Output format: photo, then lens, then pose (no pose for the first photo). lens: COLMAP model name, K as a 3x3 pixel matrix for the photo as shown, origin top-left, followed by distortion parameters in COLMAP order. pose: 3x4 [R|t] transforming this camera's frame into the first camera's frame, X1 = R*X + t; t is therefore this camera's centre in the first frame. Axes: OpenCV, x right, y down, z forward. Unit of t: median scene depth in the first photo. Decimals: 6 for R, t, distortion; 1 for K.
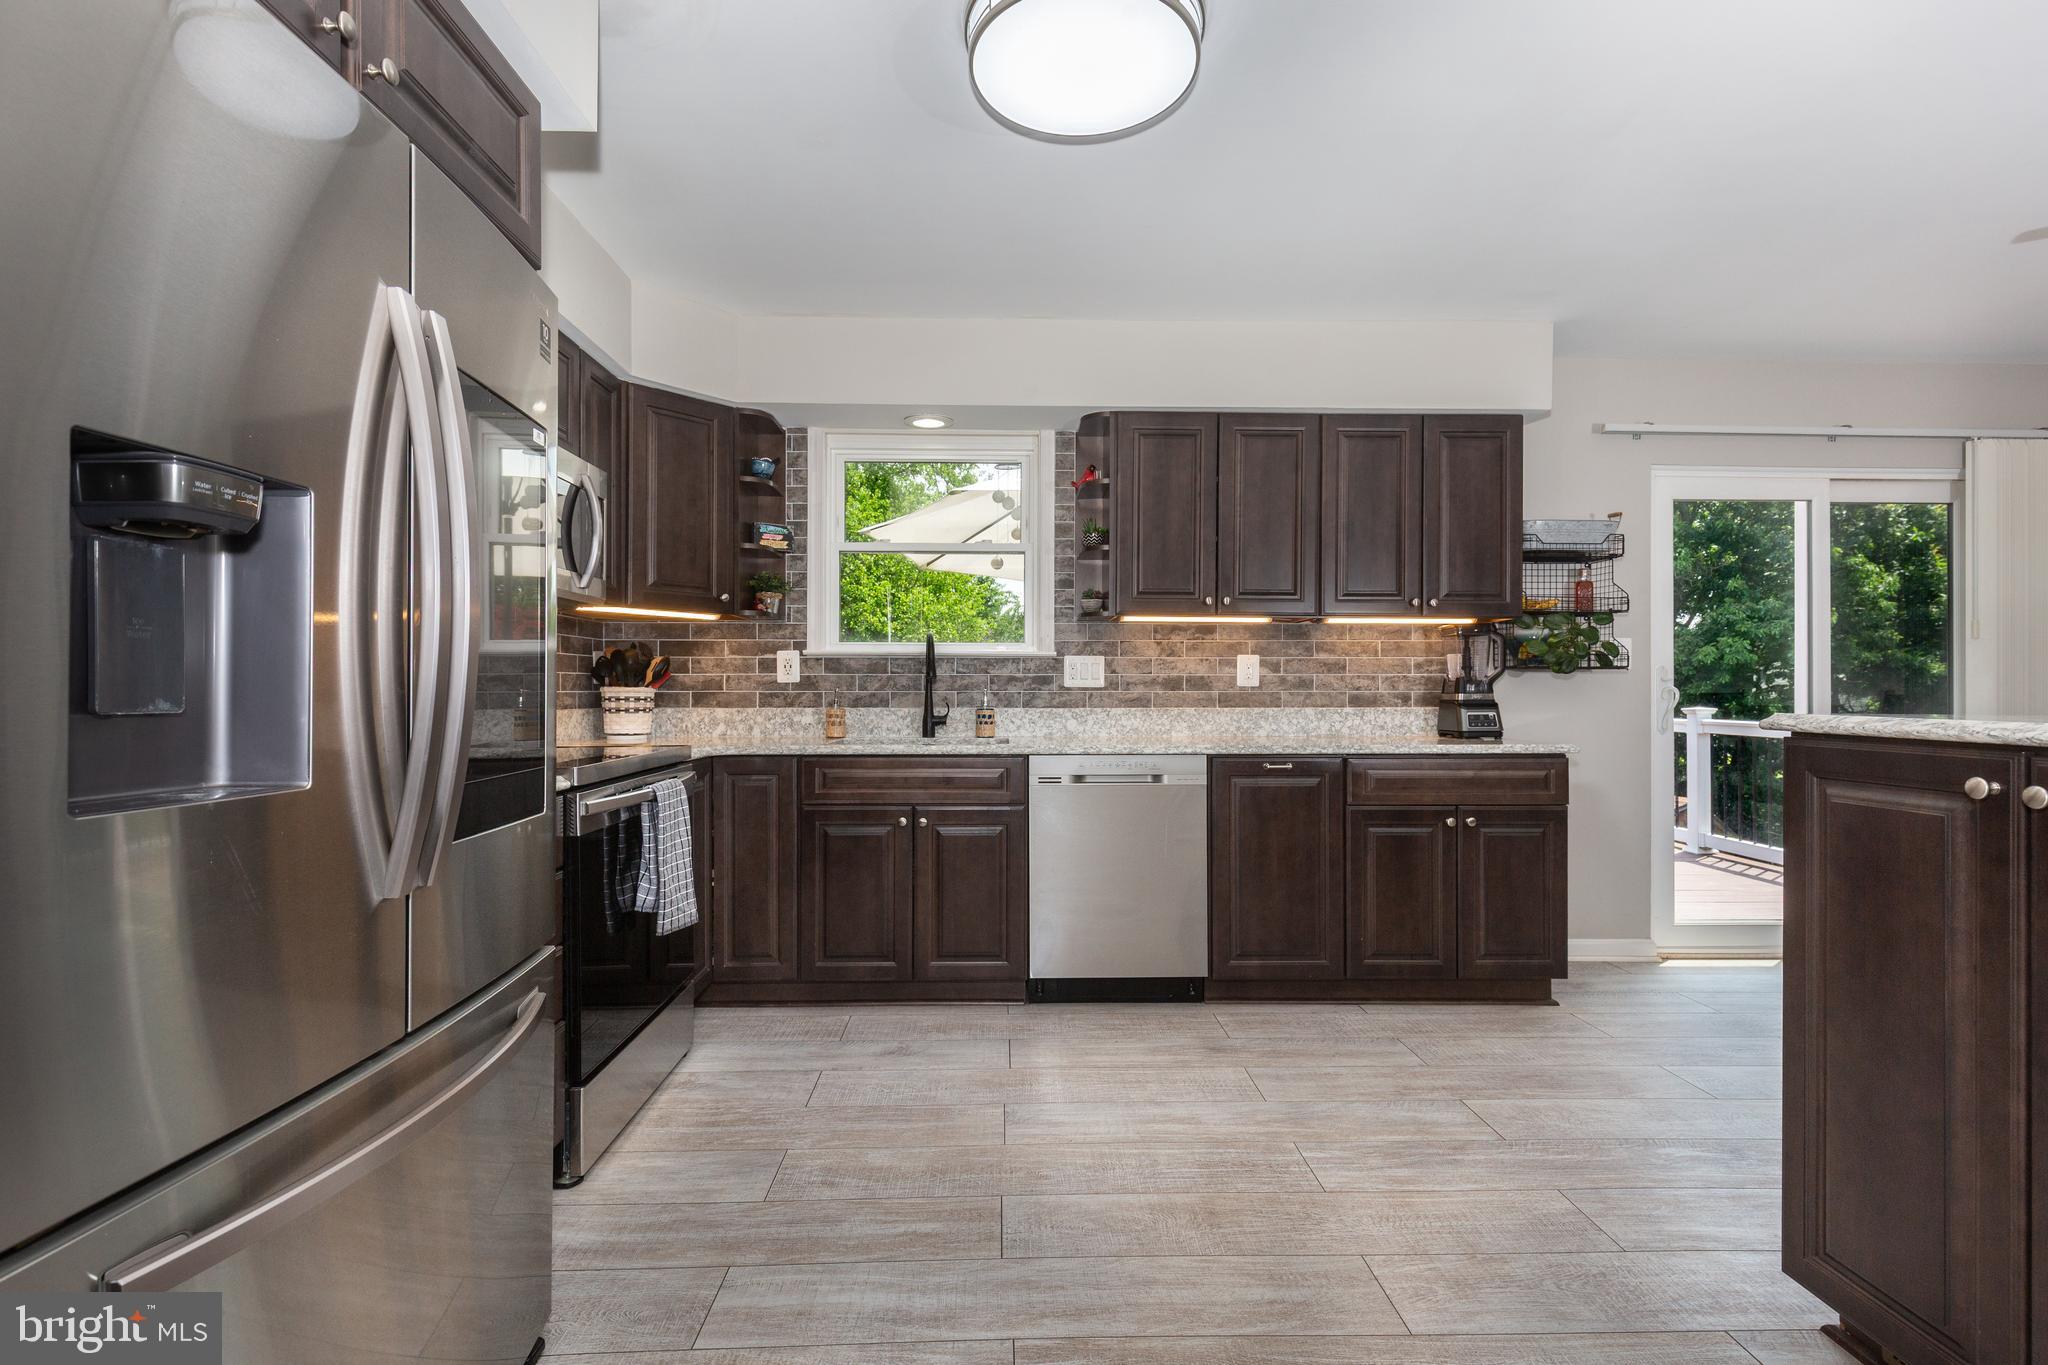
lens RADIAL K [[925.6, 0, 1028.3], [0, 925.6, 683.9], [0, 0, 1]] dist [0.004888, -0.001700]
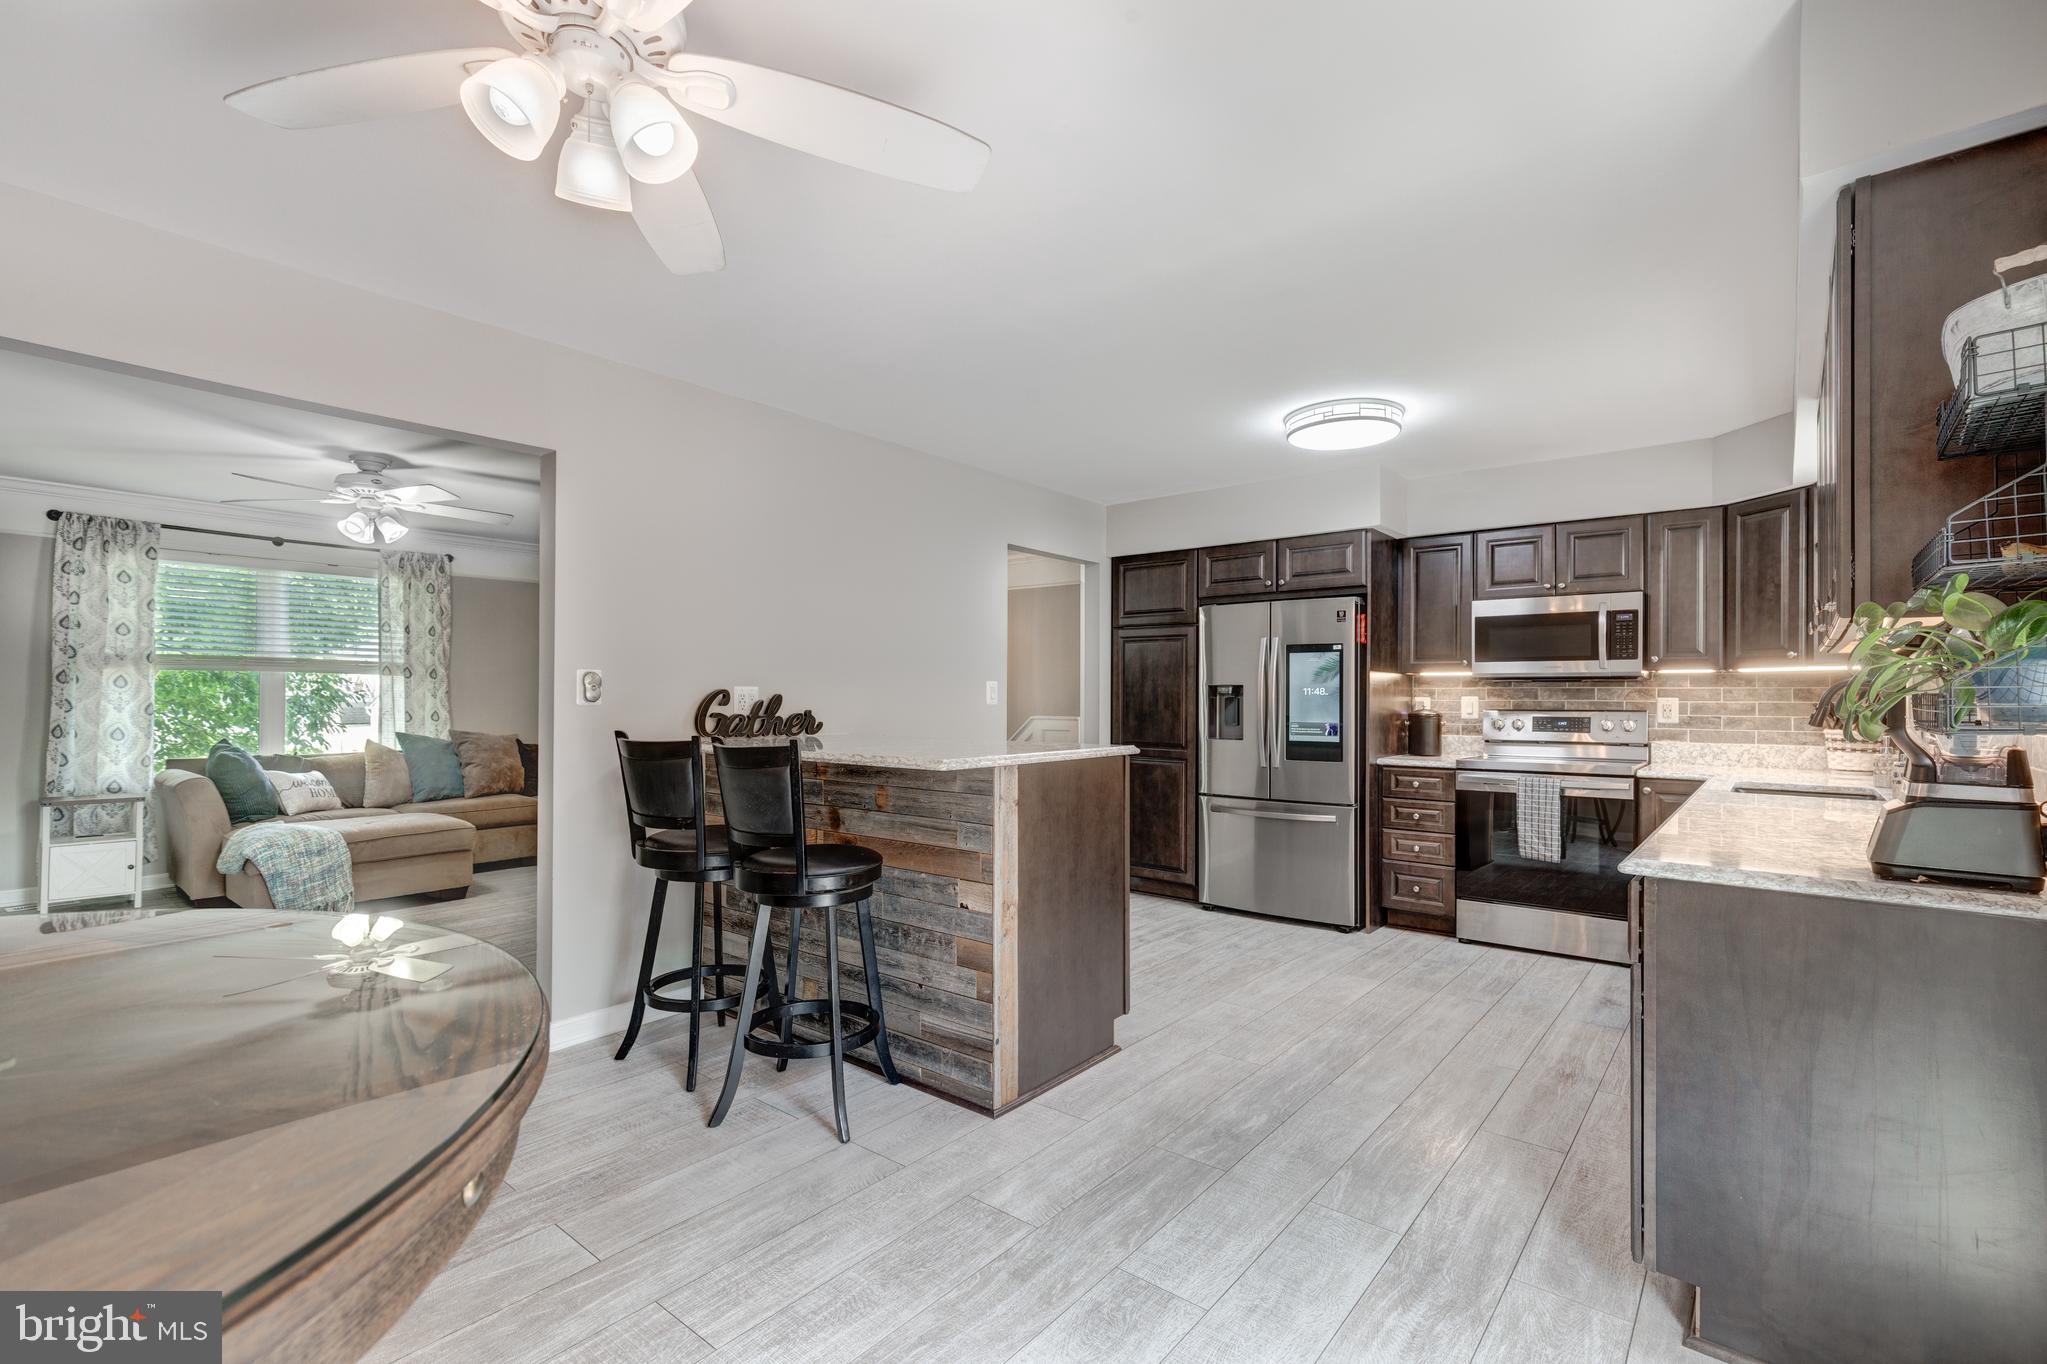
lens RADIAL K [[925.1, 0, 1031.5], [0, 925.1, 680.6], [0, 0, 1]] dist [0.004888, -0.001700]
pose [[-0.644572, -0.018159, -0.764328, 1.083569], [-0.001828, 0.999752, -0.022210, -0.029161], [0.764541, -0.012919, -0.644445, 0.924362]]
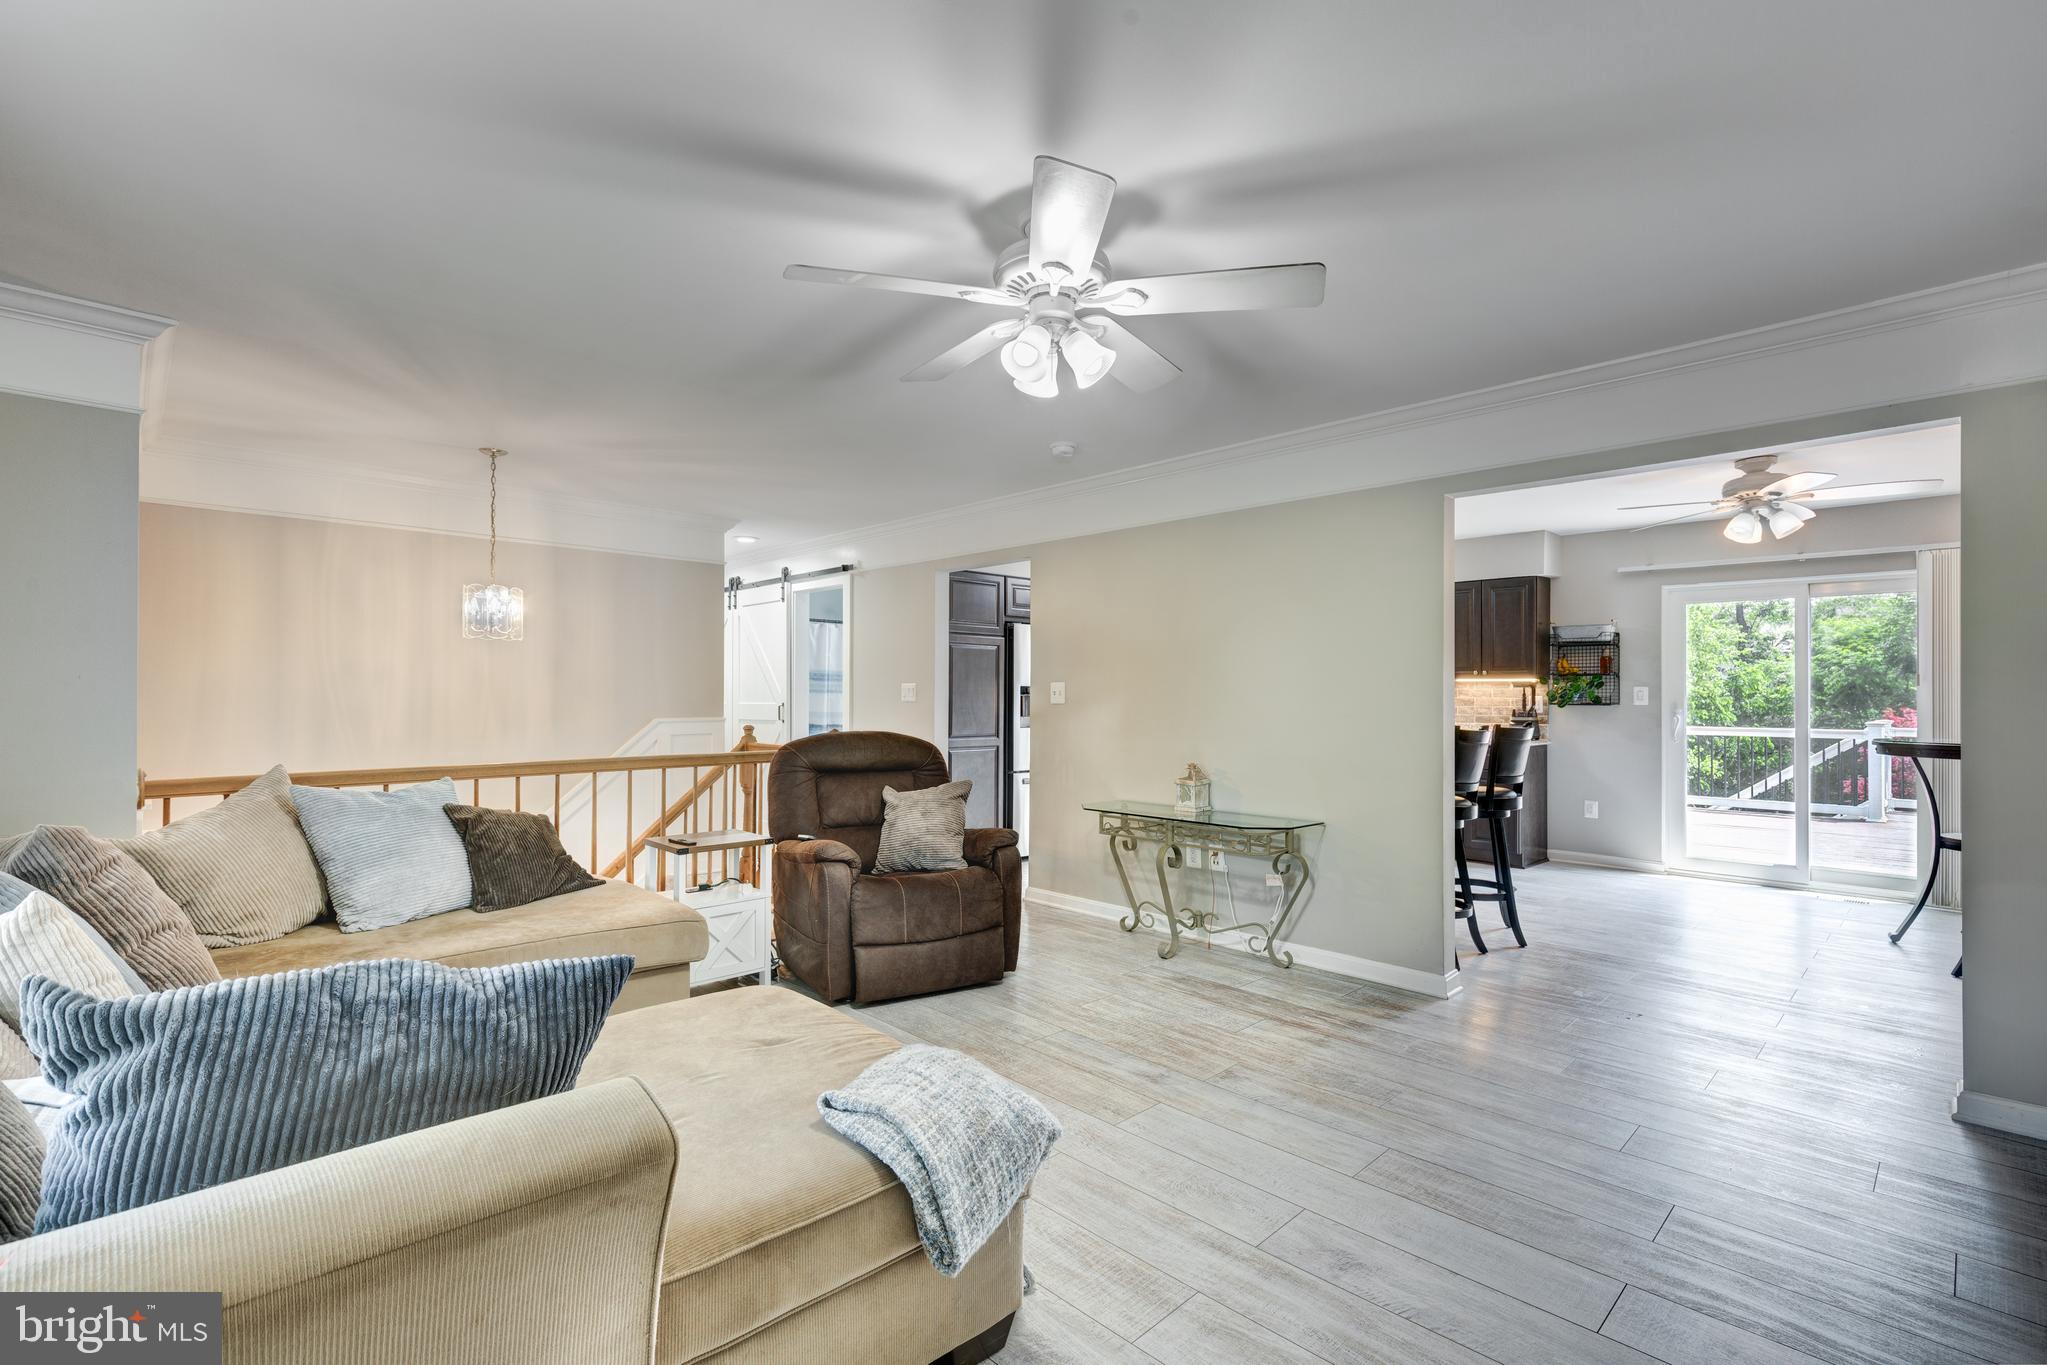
lens RADIAL K [[925.1, 0, 1021.8], [0, 925.1, 687.8], [0, 0, 1]] dist [0.004888, -0.001700]
pose [[0.689776, 0.000423, -0.724022, 1.129405], [-0.000873, 1.000000, -0.000248, -0.048019], [0.724022, 0.000804, 0.689776, -1.087528]]
